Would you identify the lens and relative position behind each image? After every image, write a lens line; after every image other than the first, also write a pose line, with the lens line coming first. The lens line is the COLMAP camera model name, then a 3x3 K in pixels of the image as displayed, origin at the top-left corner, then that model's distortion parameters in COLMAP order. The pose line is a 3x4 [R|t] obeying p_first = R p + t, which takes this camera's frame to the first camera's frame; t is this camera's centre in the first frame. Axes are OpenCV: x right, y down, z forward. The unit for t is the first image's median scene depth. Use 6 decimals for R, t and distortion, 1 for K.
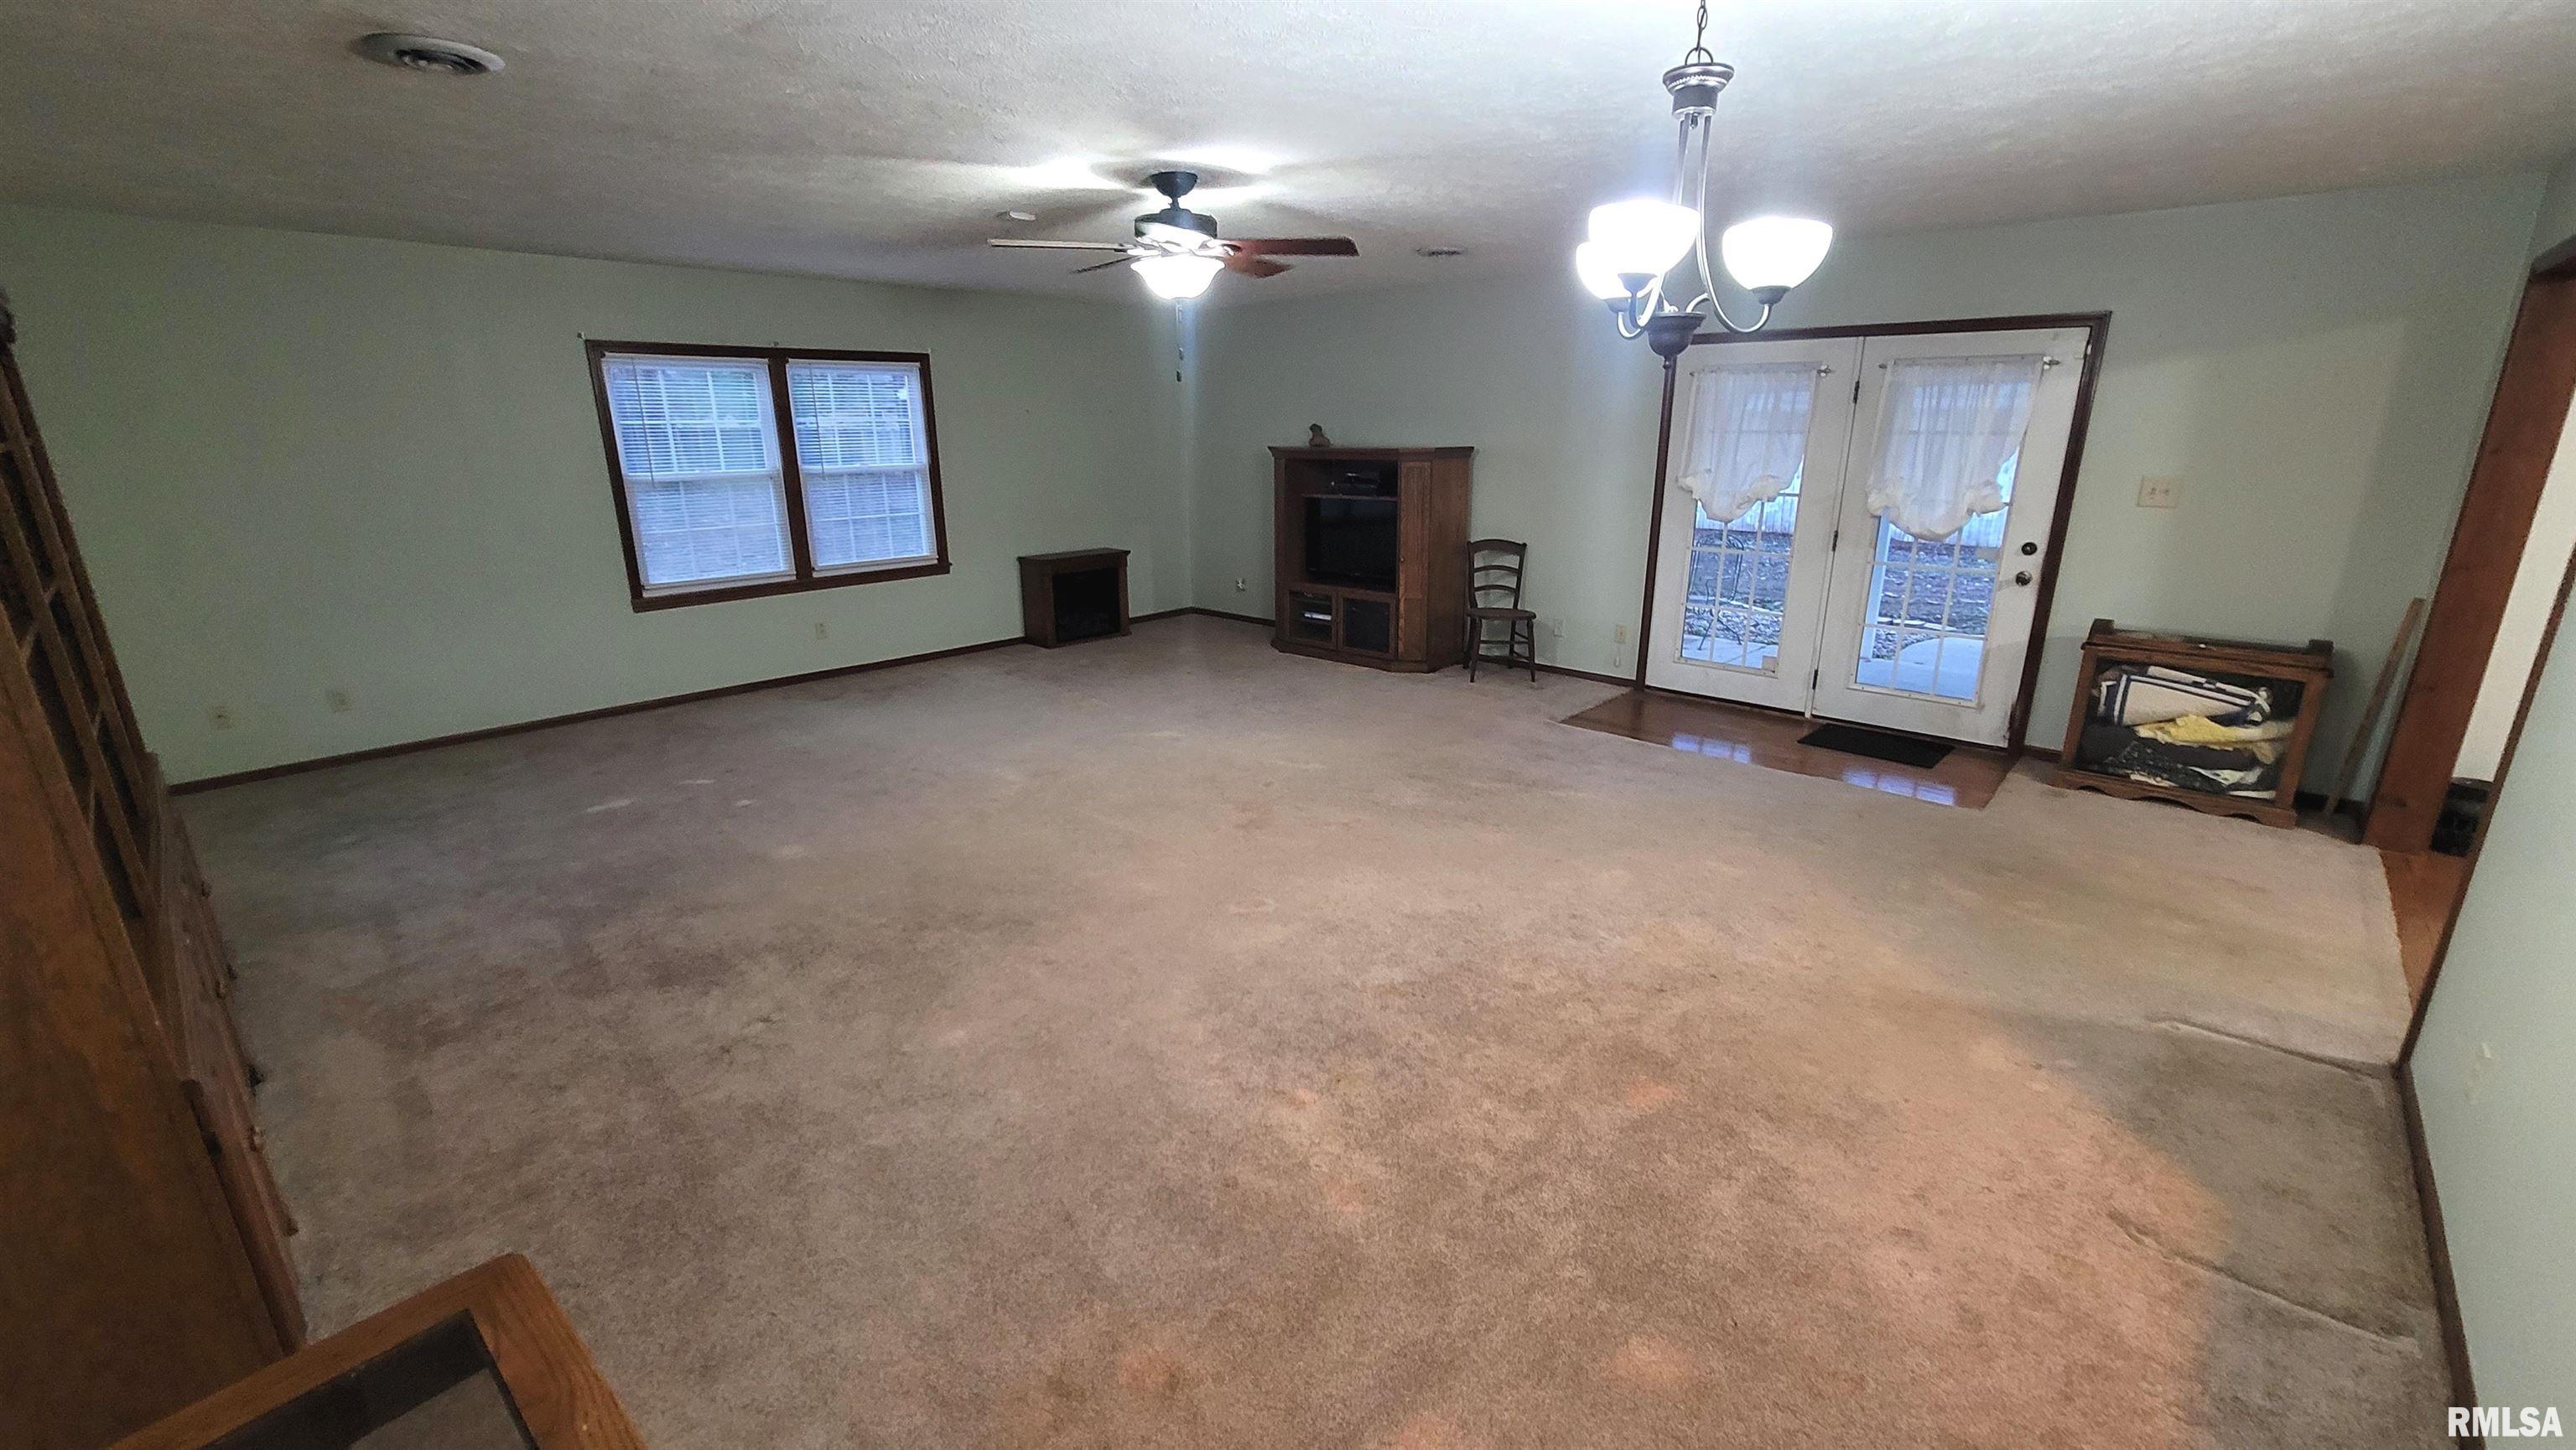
lens RADIAL K [[1042.9, 0, 1287.9], [0, 1042.9, 718.4], [0, 0, 1]] dist [-0.002744, -0.000609]
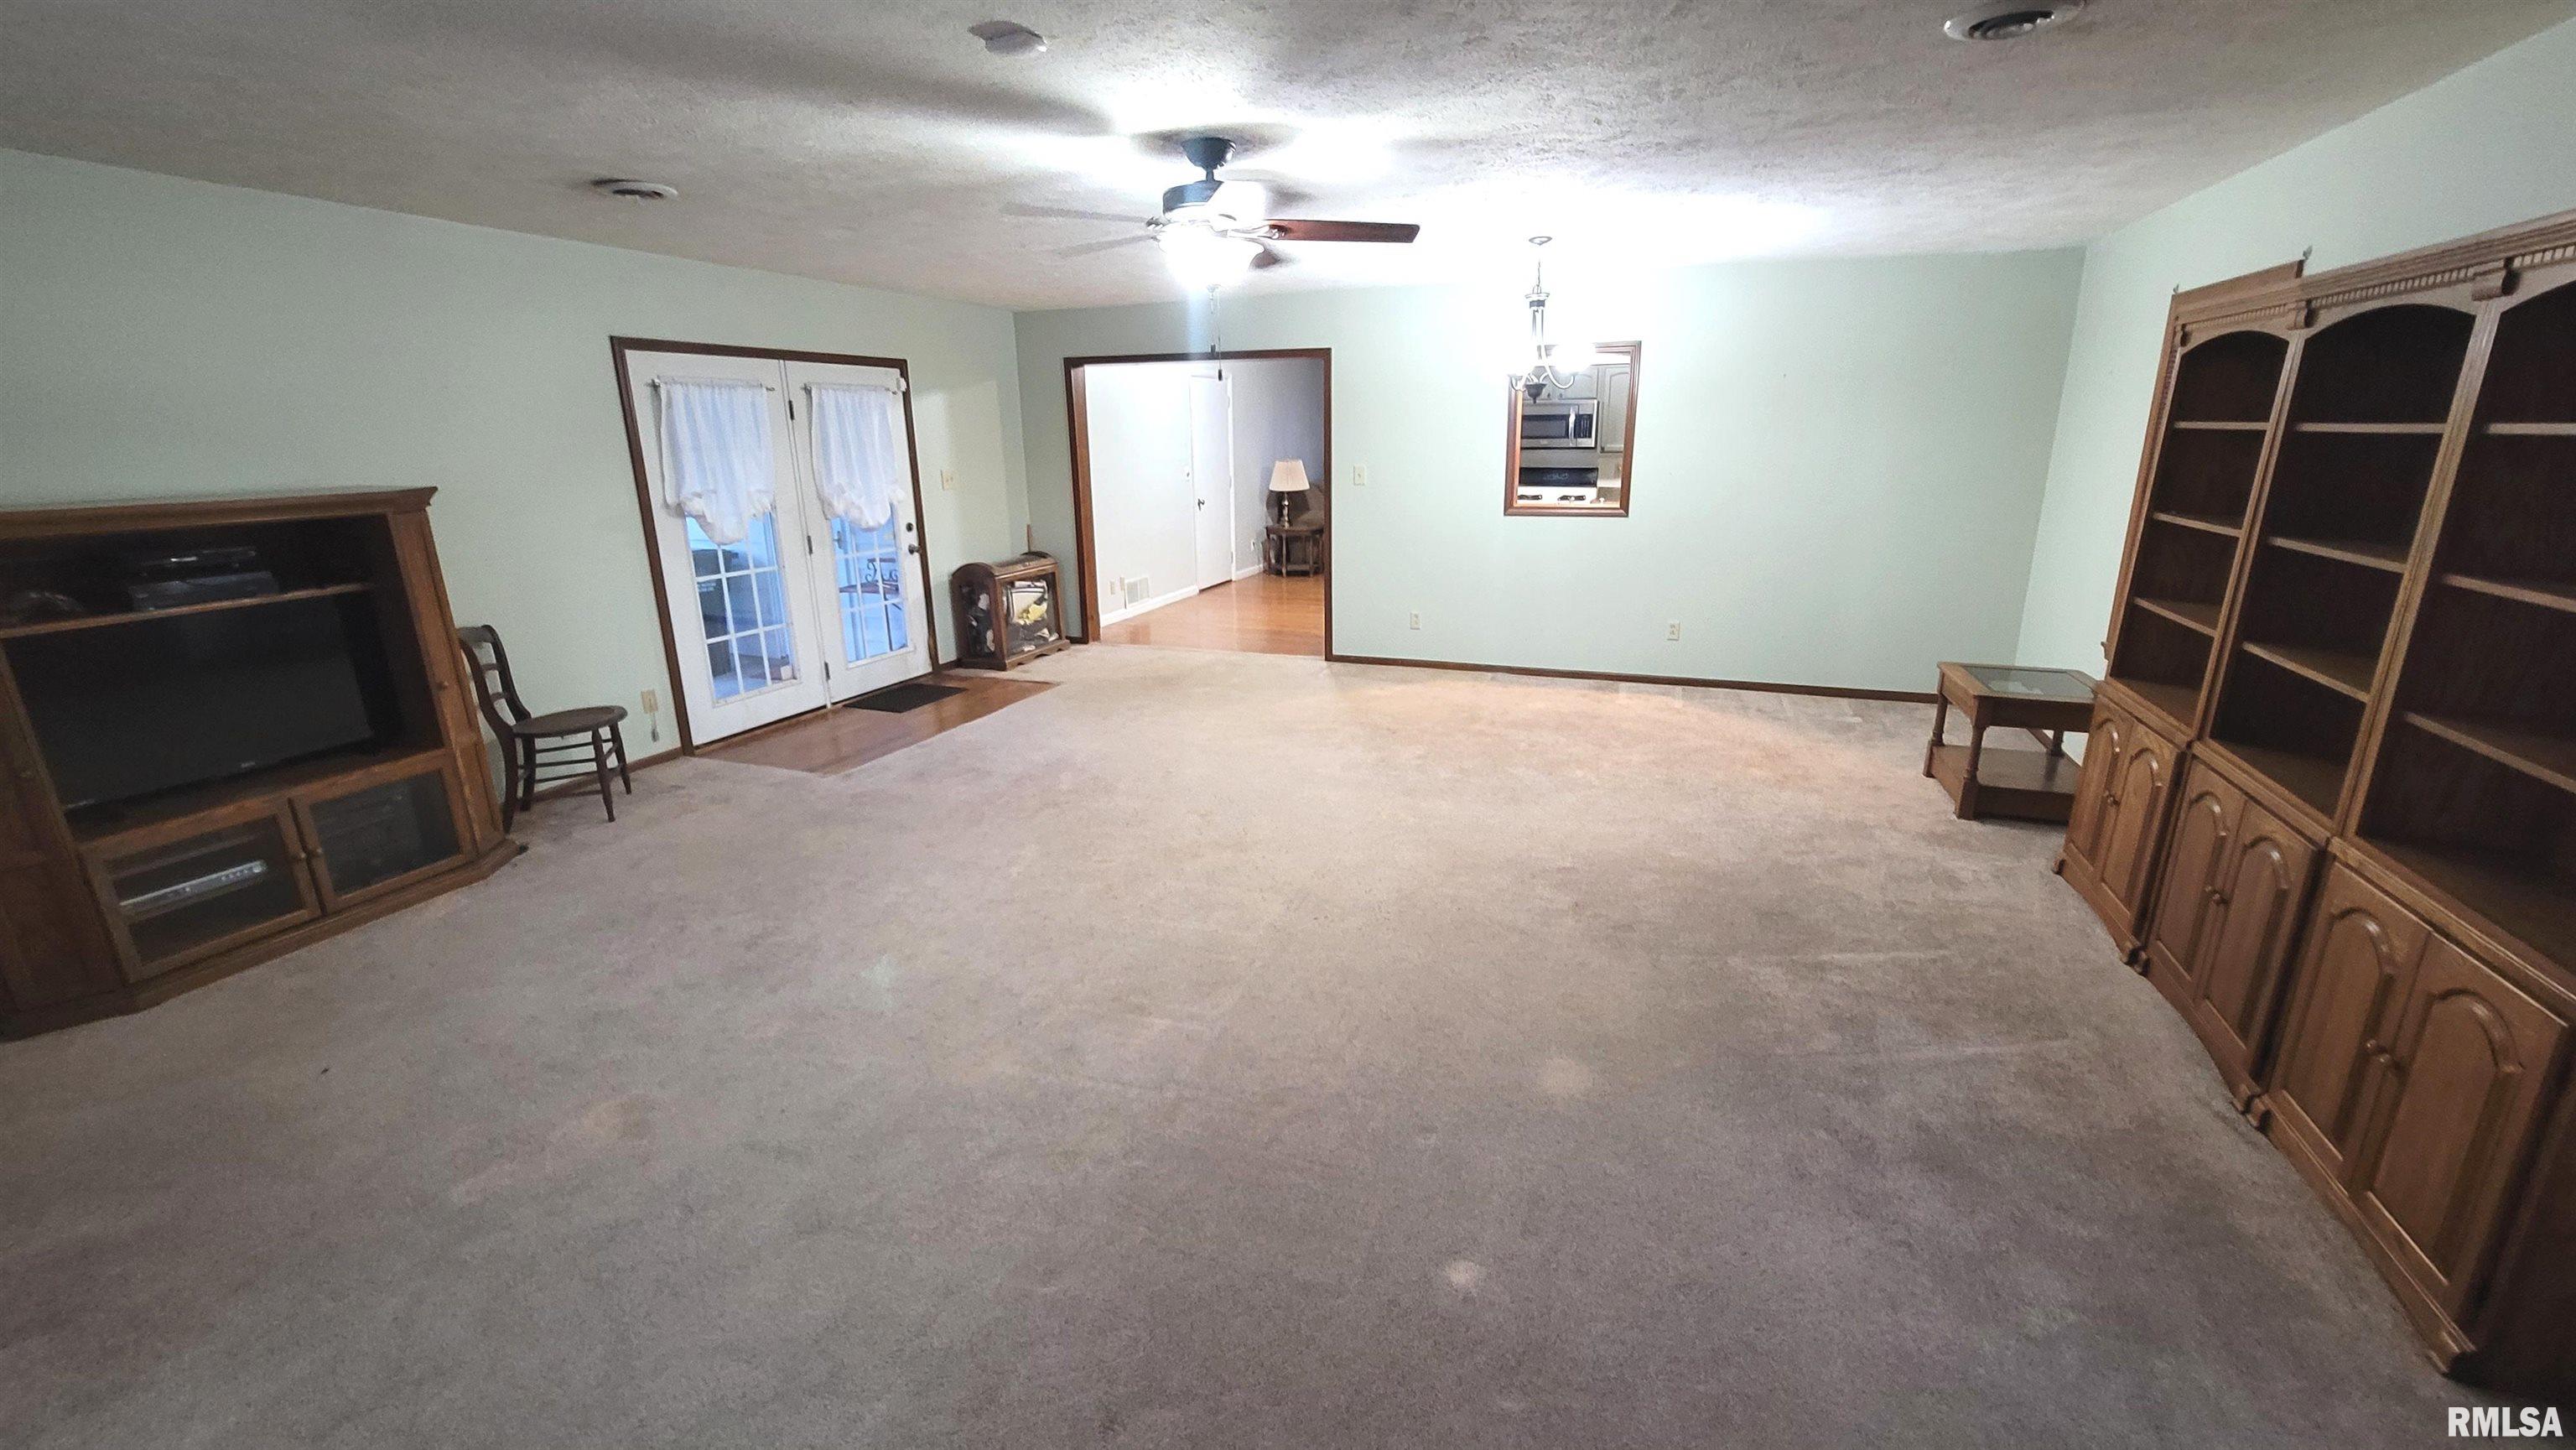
lens RADIAL K [[1042.9, 0, 1287.9], [0, 1042.9, 718.4], [0, 0, 1]] dist [-0.002744, -0.000609]
pose [[-0.358237, -0.246465, 0.900512, -0.690503], [0.266539, 0.897387, 0.351643, -0.256994], [-0.894775, 0.365993, -0.255785, 0.891604]]
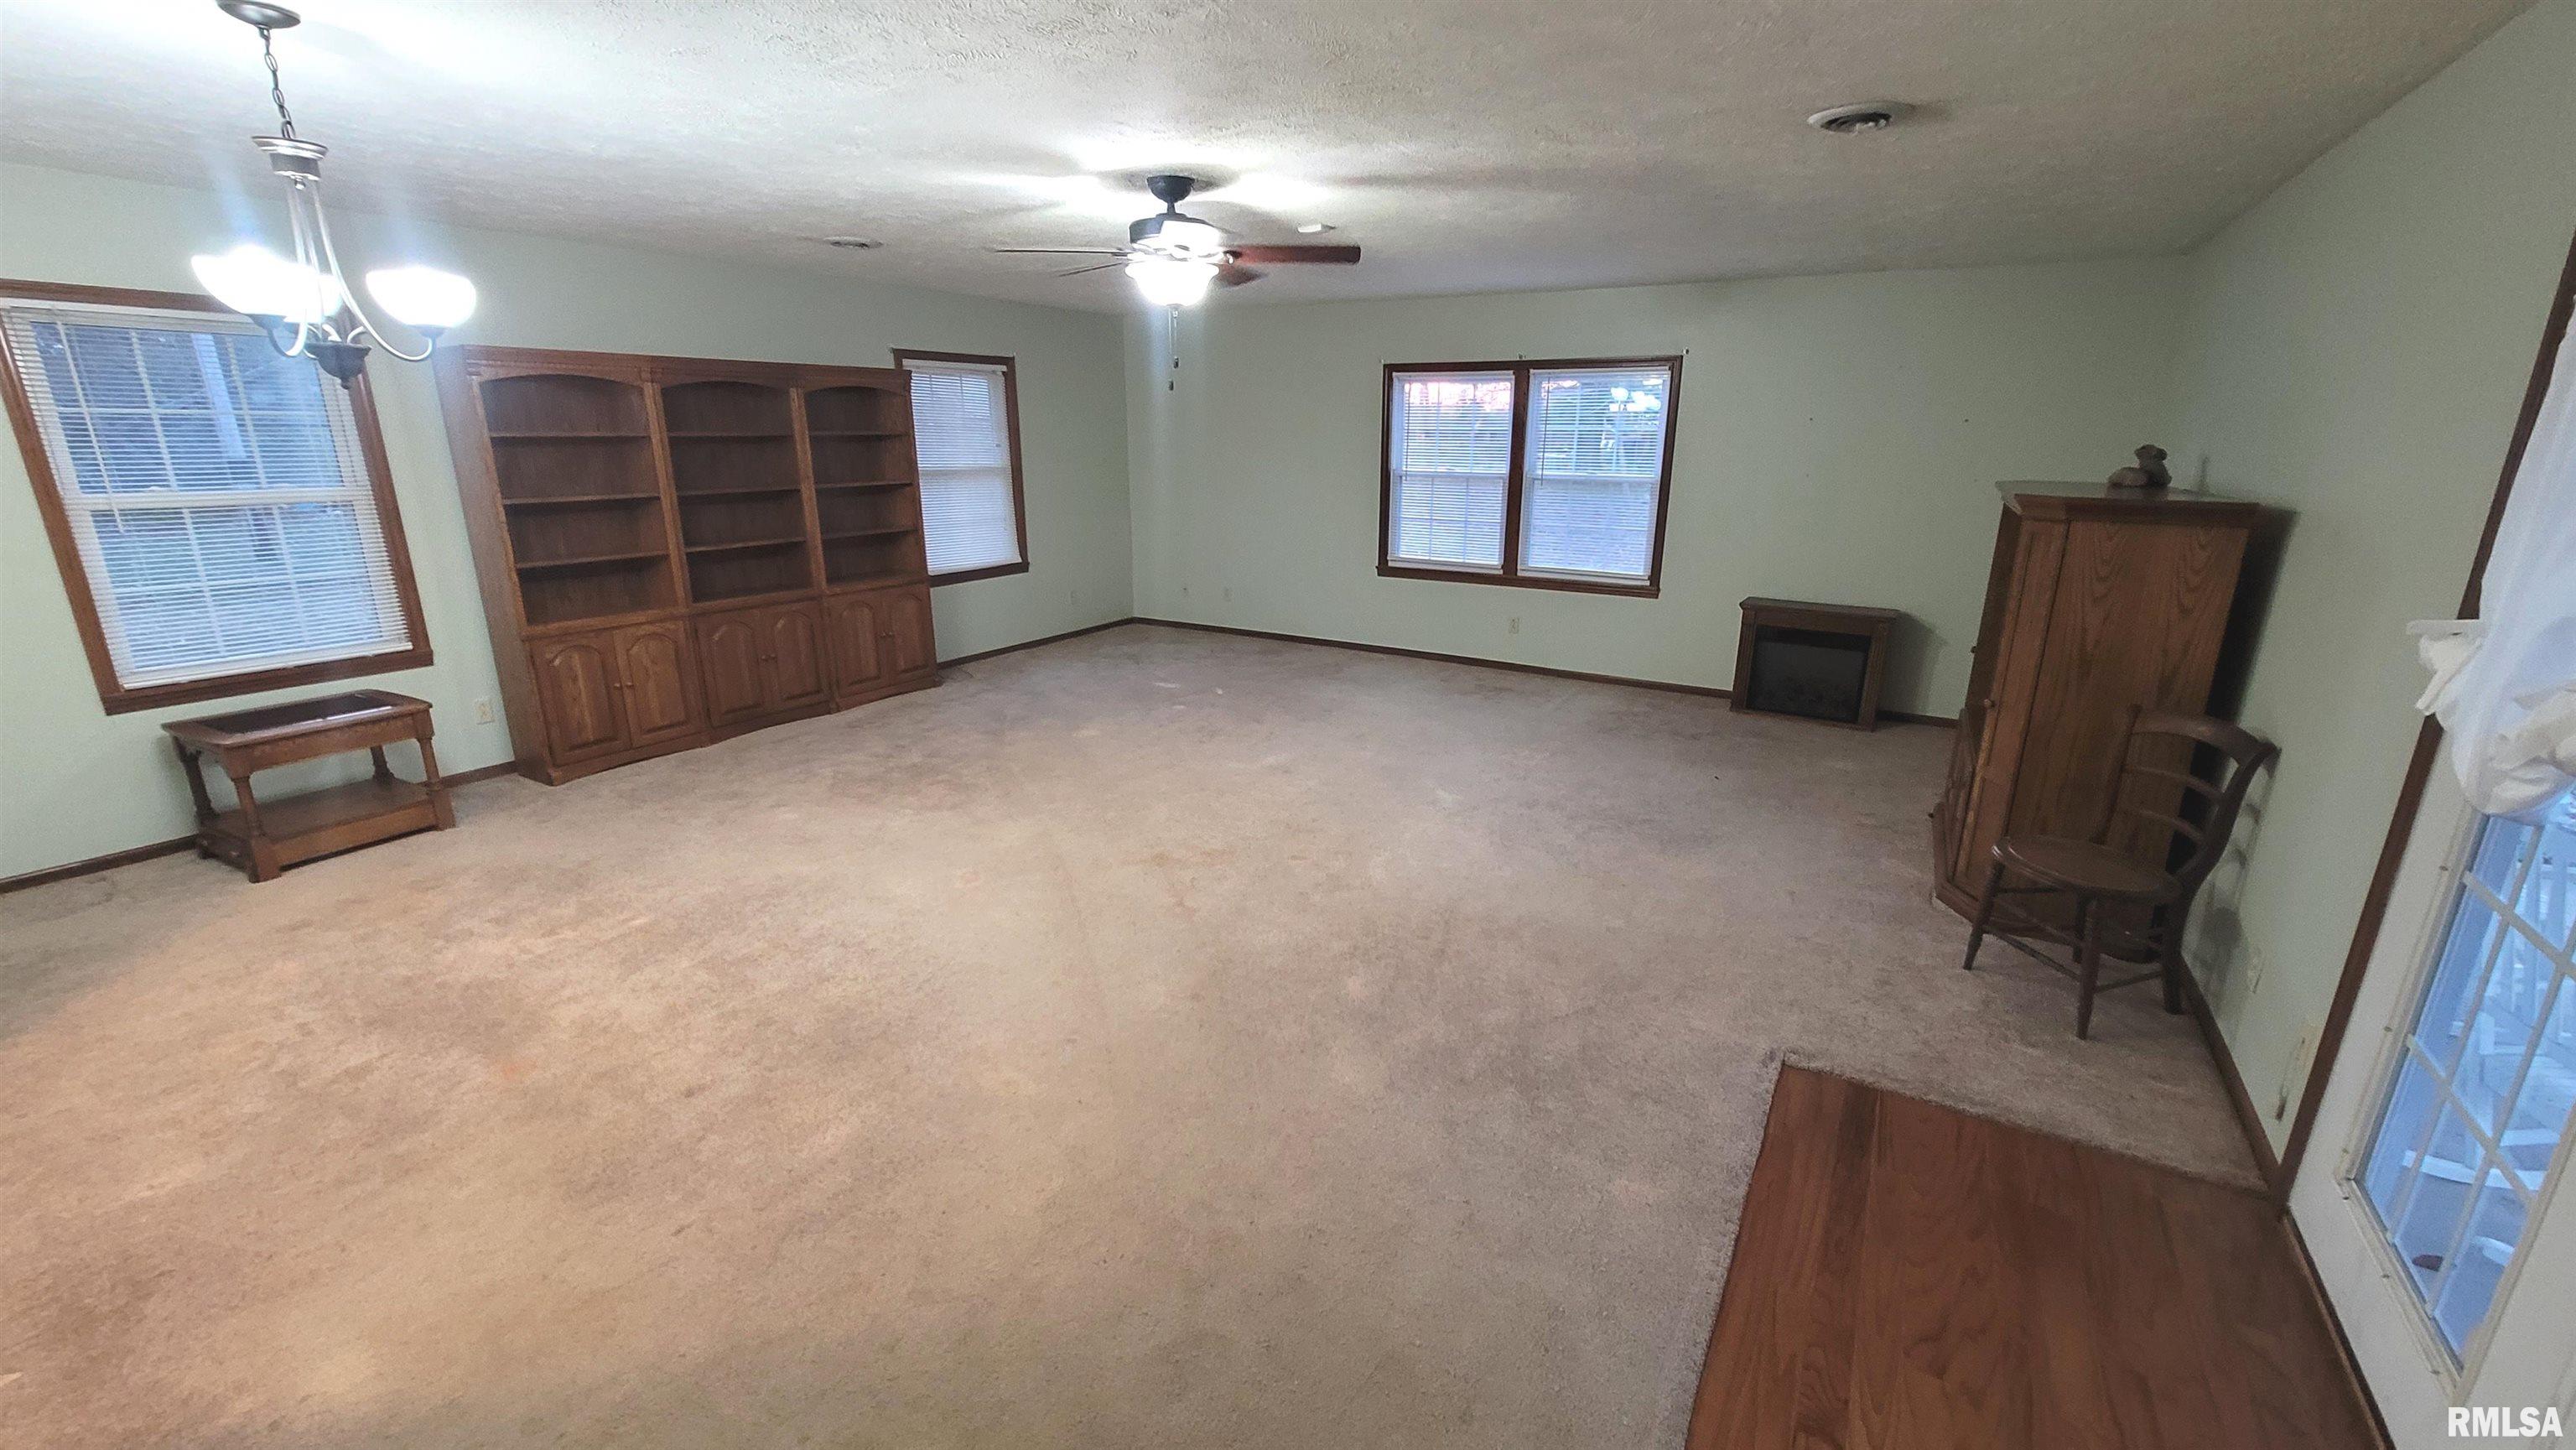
lens RADIAL K [[1042.9, 0, 1287.9], [0, 1042.9, 718.4], [0, 0, 1]] dist [-0.002744, -0.000609]
pose [[0.200192, 0.272636, -0.941059, 0.644090], [-0.276869, 0.937096, 0.212590, -0.190913], [0.939823, 0.217991, 0.263084, 0.637423]]
